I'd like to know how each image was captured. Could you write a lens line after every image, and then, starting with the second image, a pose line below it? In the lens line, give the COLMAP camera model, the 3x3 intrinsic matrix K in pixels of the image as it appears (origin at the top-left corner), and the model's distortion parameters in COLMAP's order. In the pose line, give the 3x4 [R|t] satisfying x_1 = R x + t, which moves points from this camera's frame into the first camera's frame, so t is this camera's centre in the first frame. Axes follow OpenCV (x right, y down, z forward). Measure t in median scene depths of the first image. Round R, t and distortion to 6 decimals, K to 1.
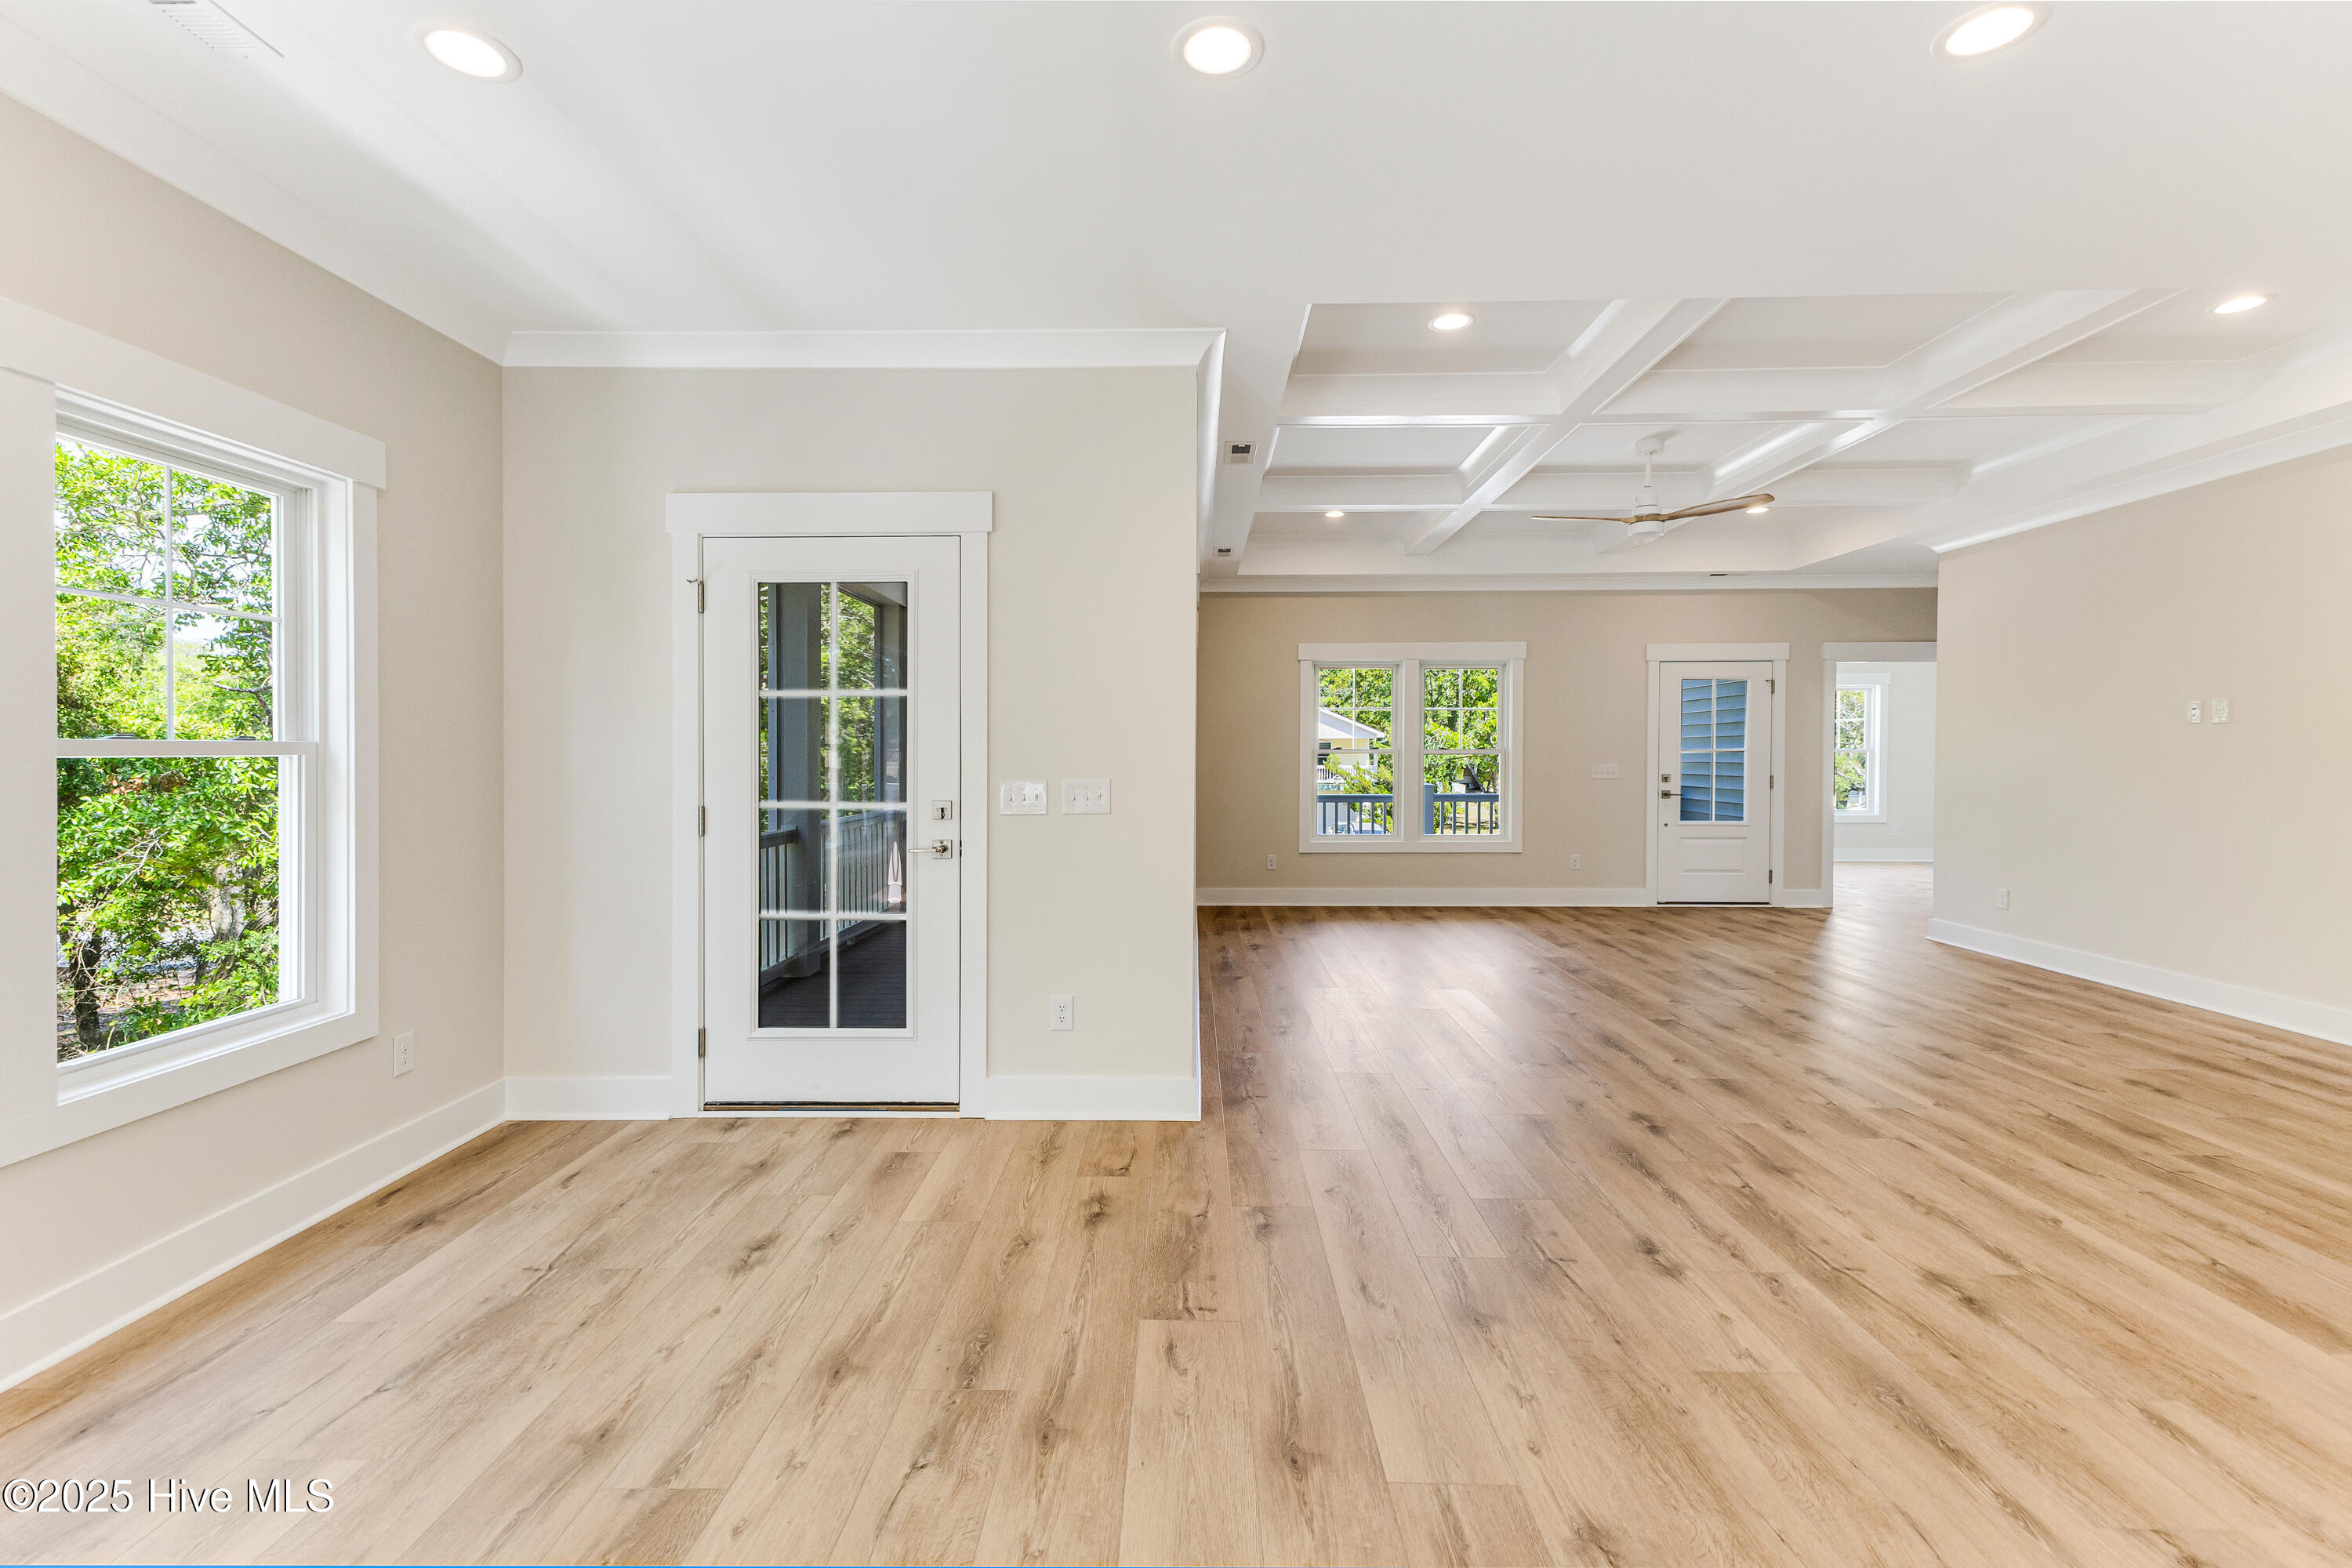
lens RADIAL K [[1019.5, 0, 1137.0], [0, 1019.5, 781.8], [0, 0, 1]] dist [0.002171, -0.000237]
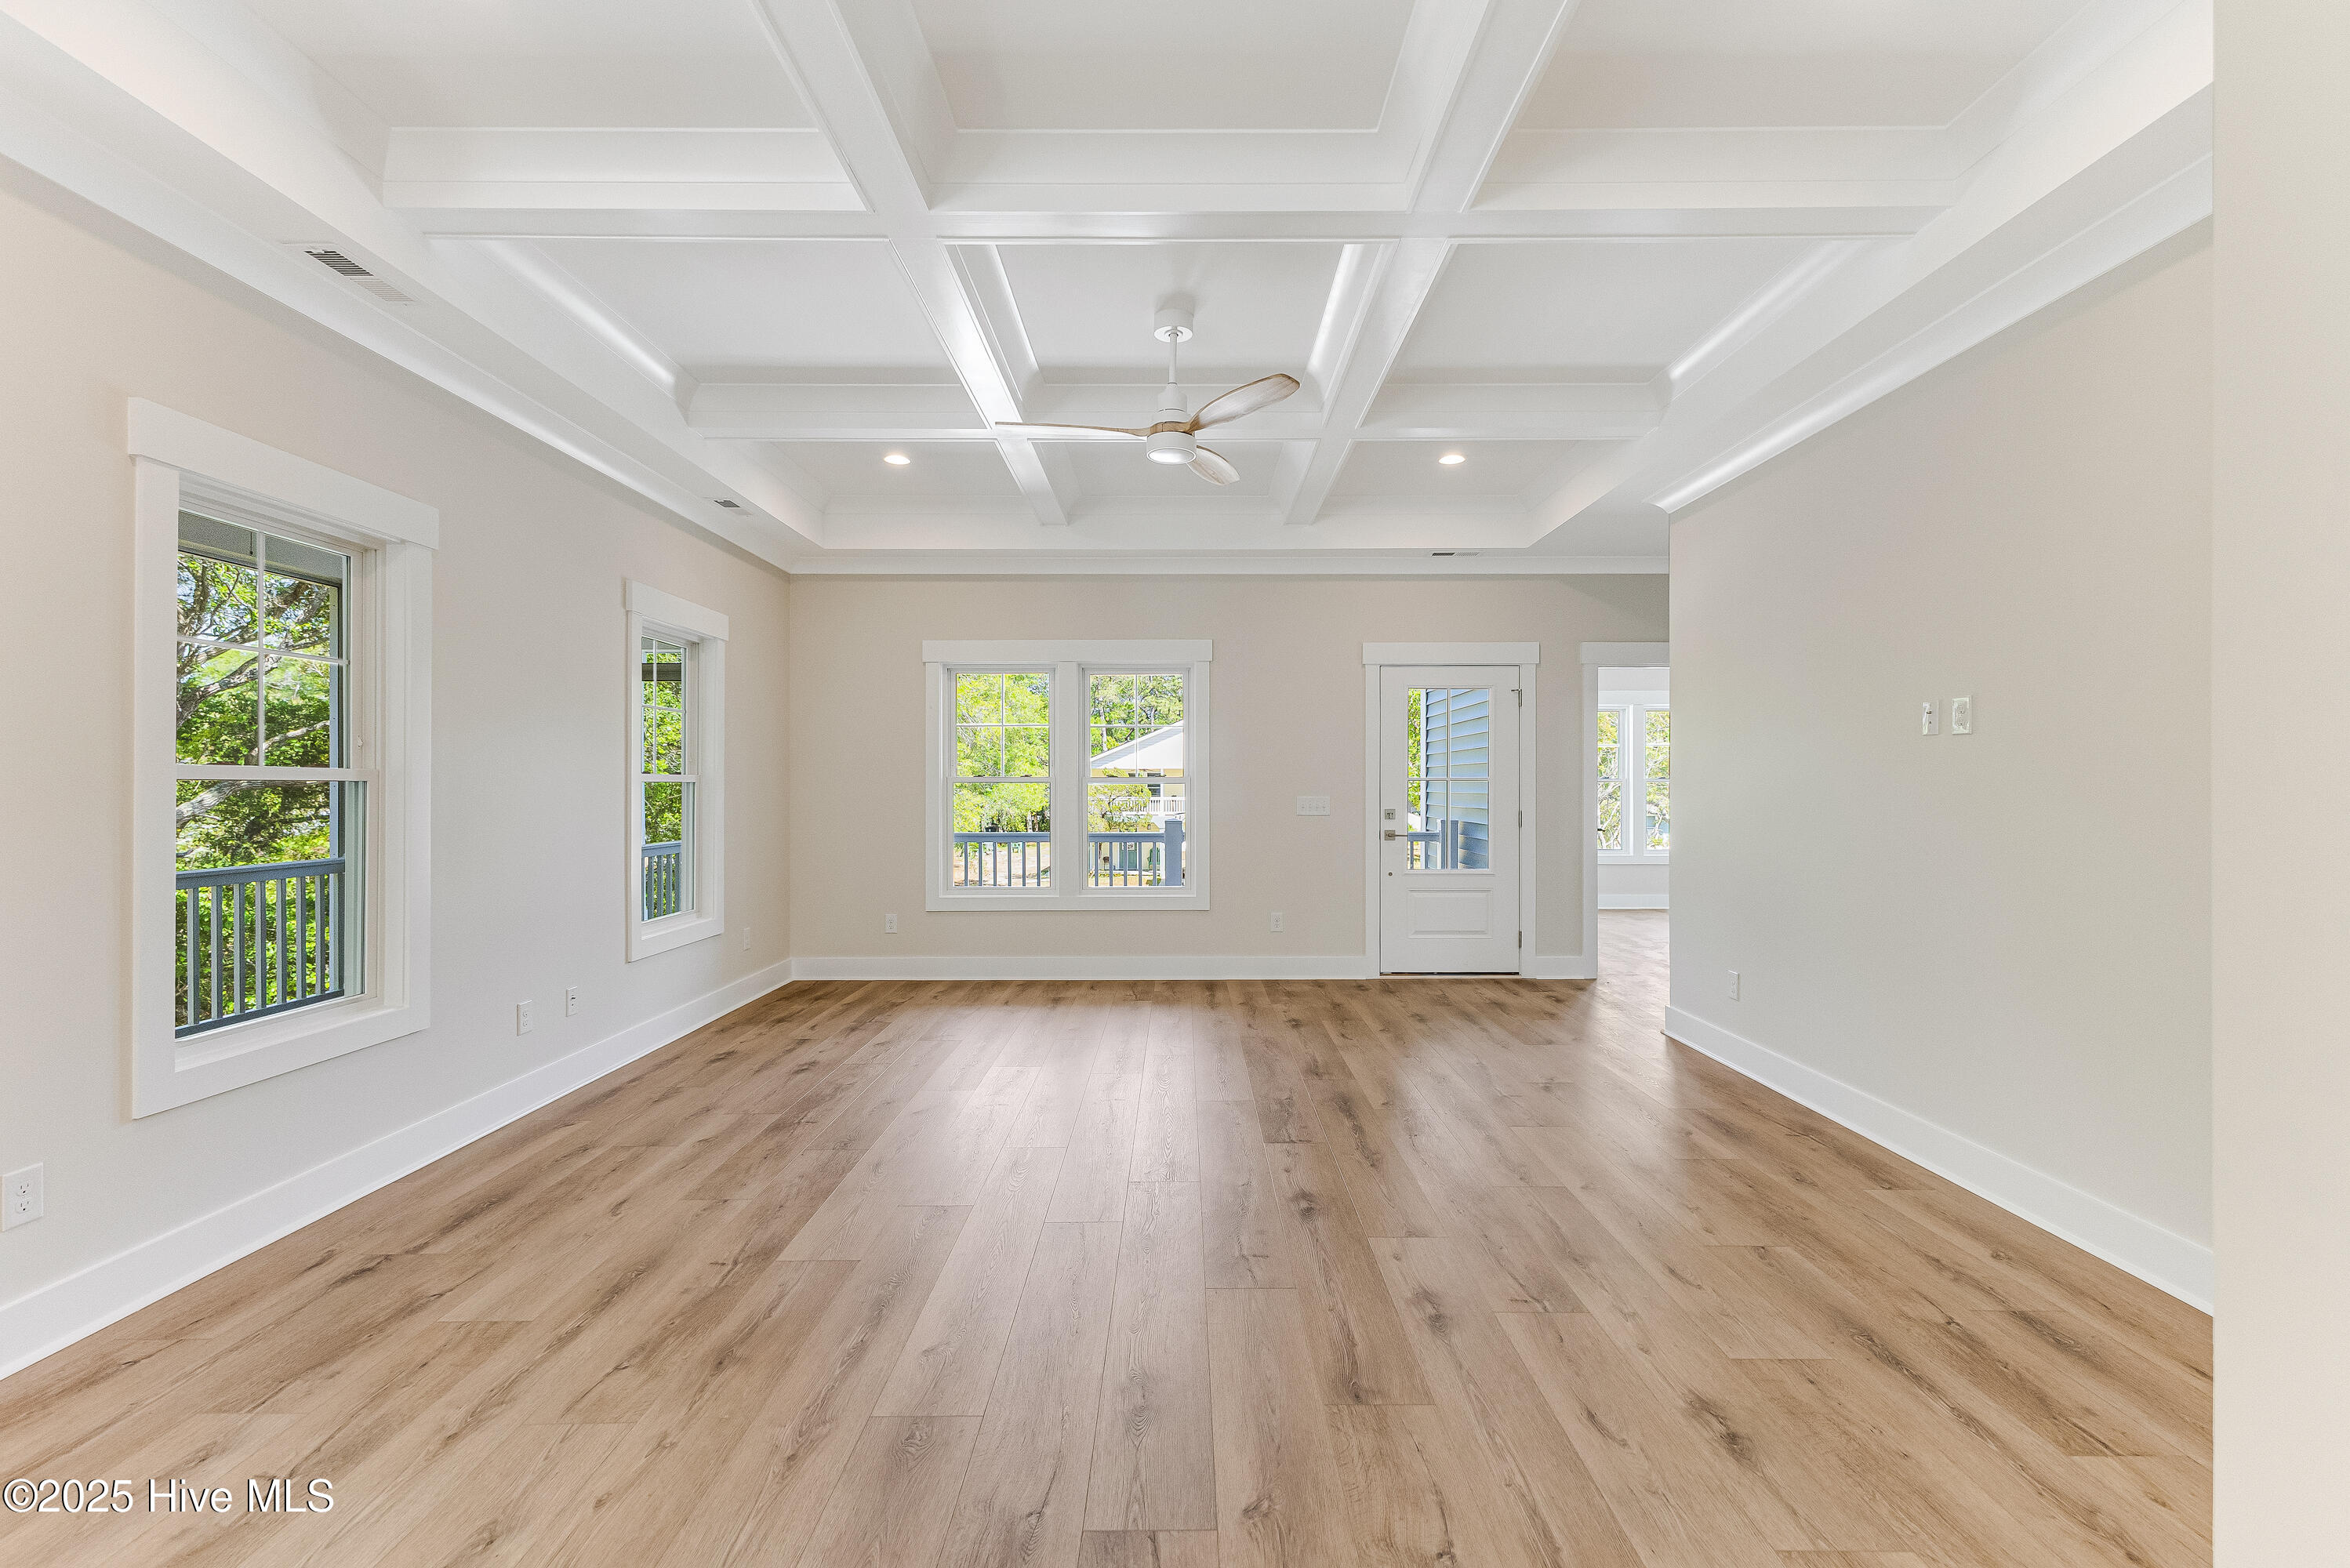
lens RADIAL K [[1019.5, 0, 1182.2], [0, 1019.5, 797.1], [0, 0, 1]] dist [0.011349, -0.000426]
pose [[0.998665, -0.000982, 0.051651, 0.339914], [0.001799, 0.999874, -0.015778, -0.005053], [-0.051629, 0.015850, 0.998541, 0.241342]]
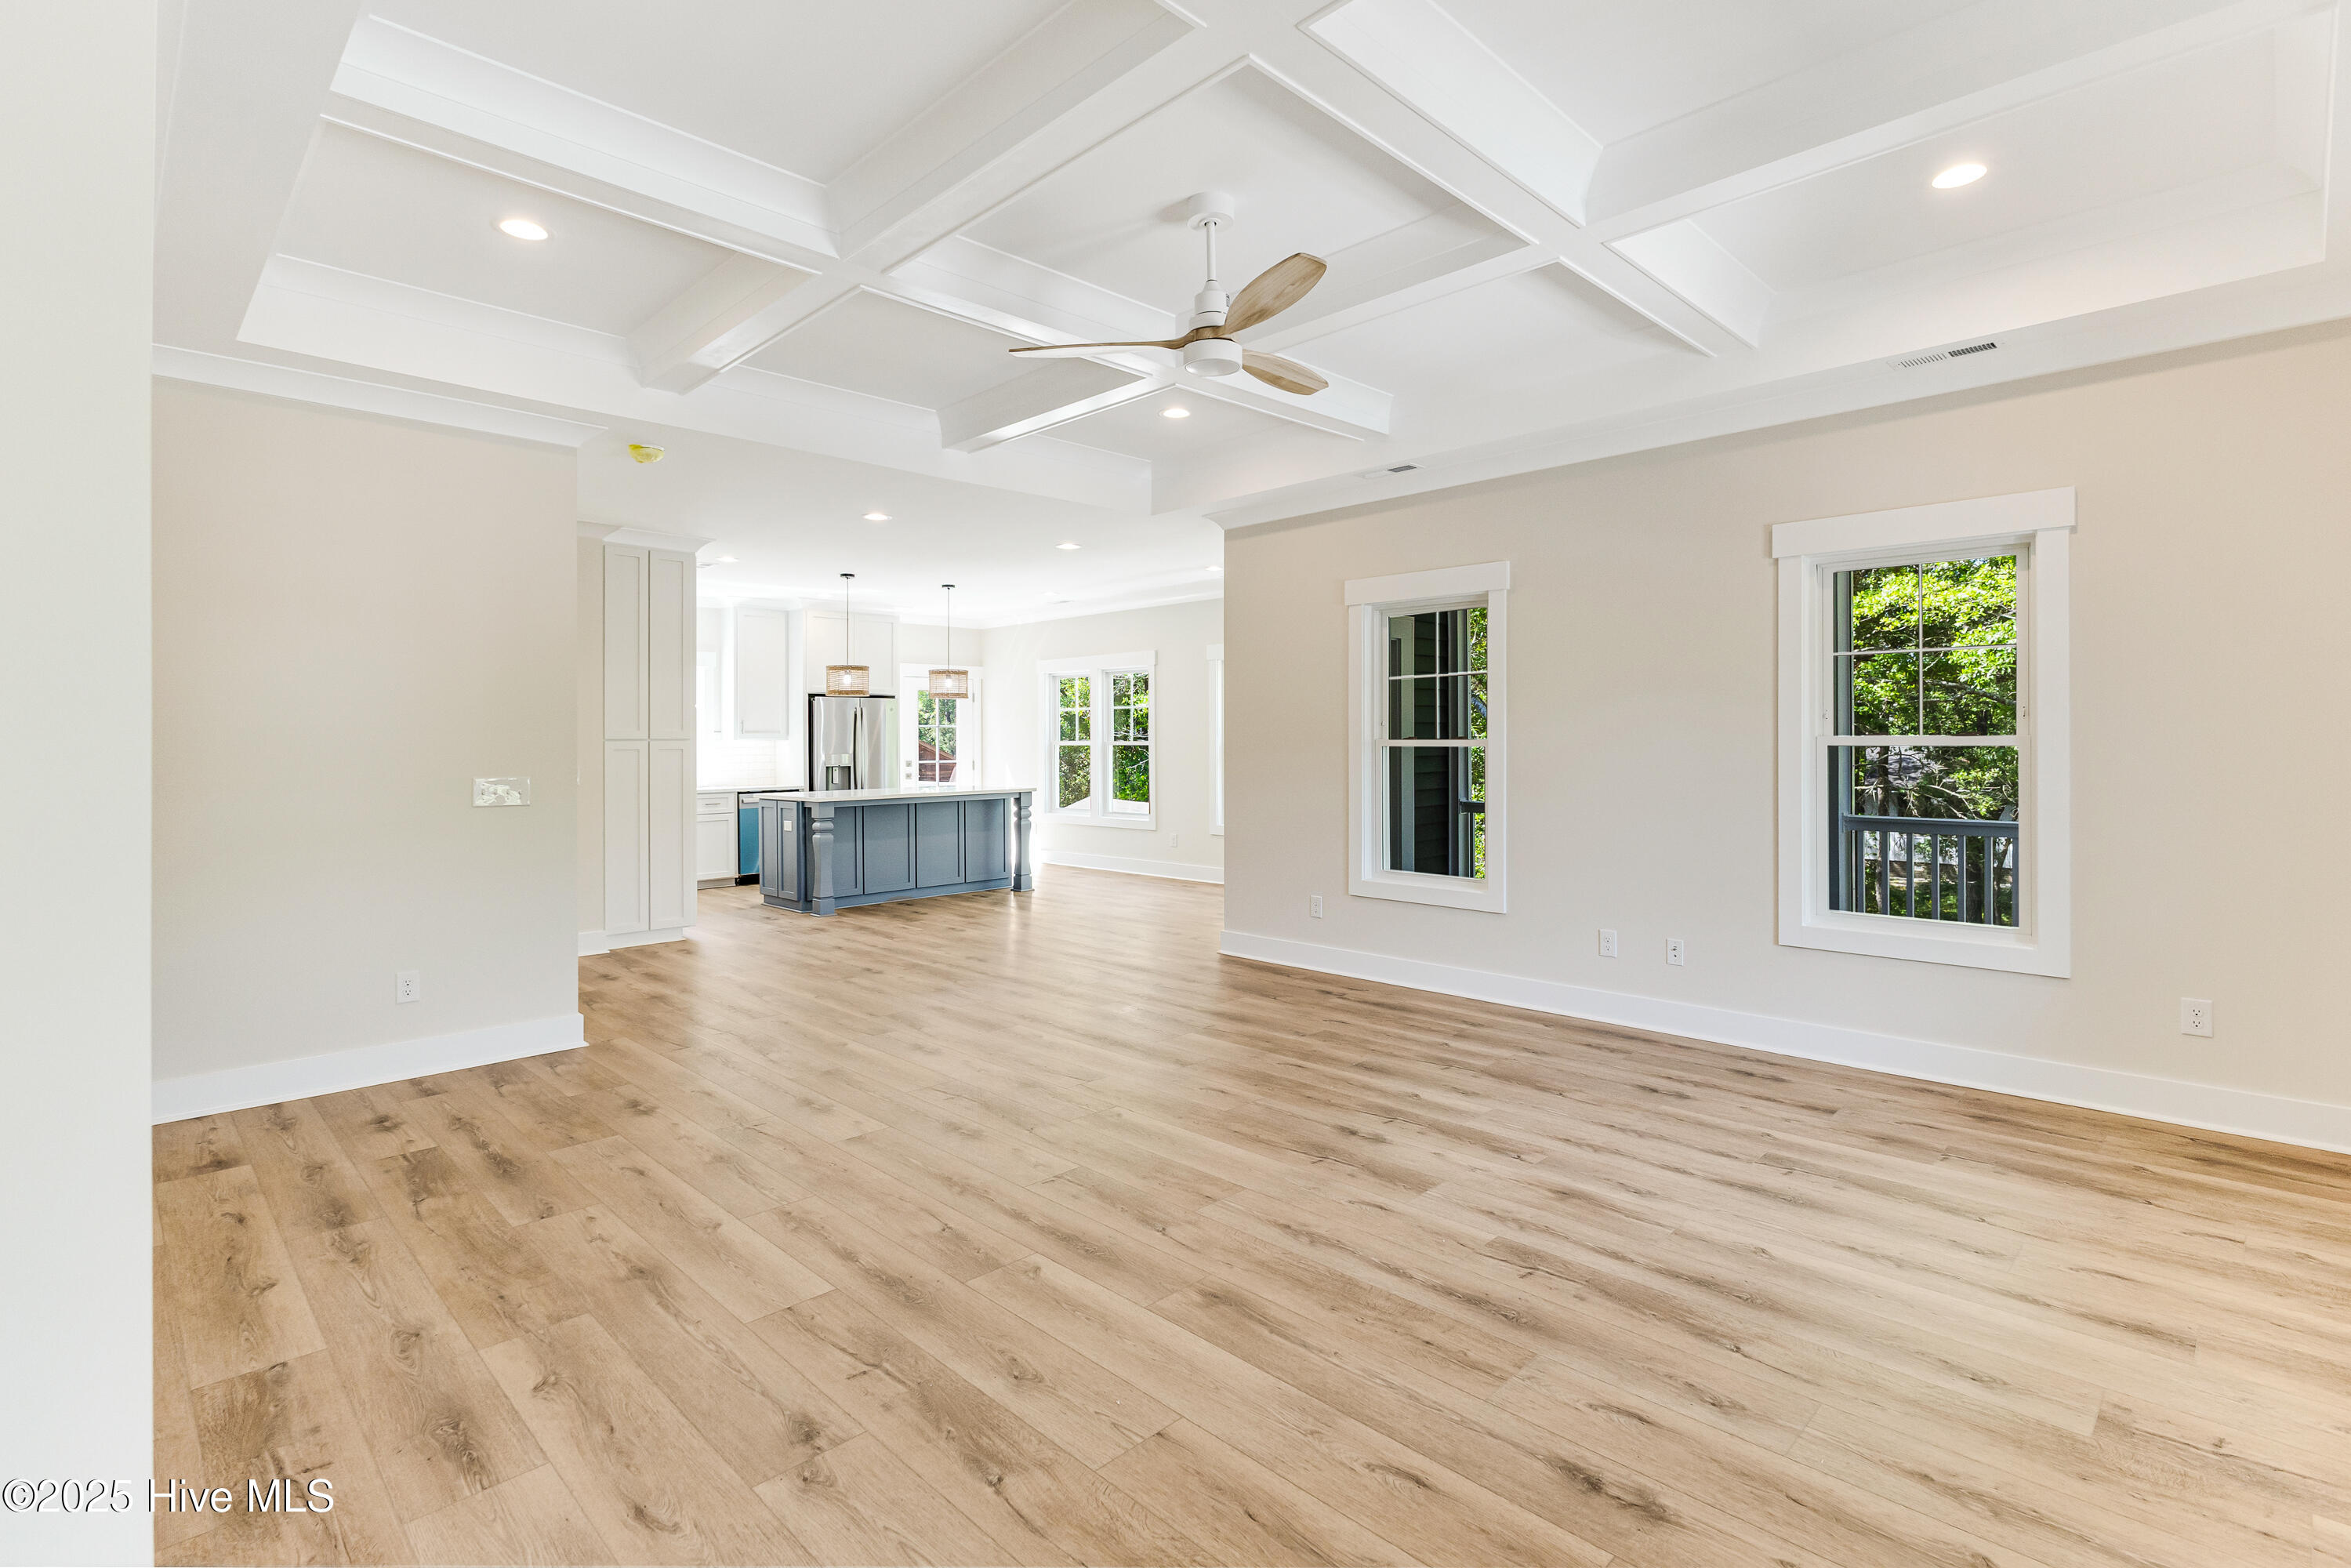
lens RADIAL K [[1096.9, 0, 1178.7], [0, 1096.9, 747.6], [0, 0, 1]] dist [0.000200, 0.000294]
pose [[-0.666153, 0.011122, -0.745732, 0.693610], [-0.012158, 0.999594, 0.025769, -0.034437], [0.745716, 0.026232, -0.665748, 1.004353]]
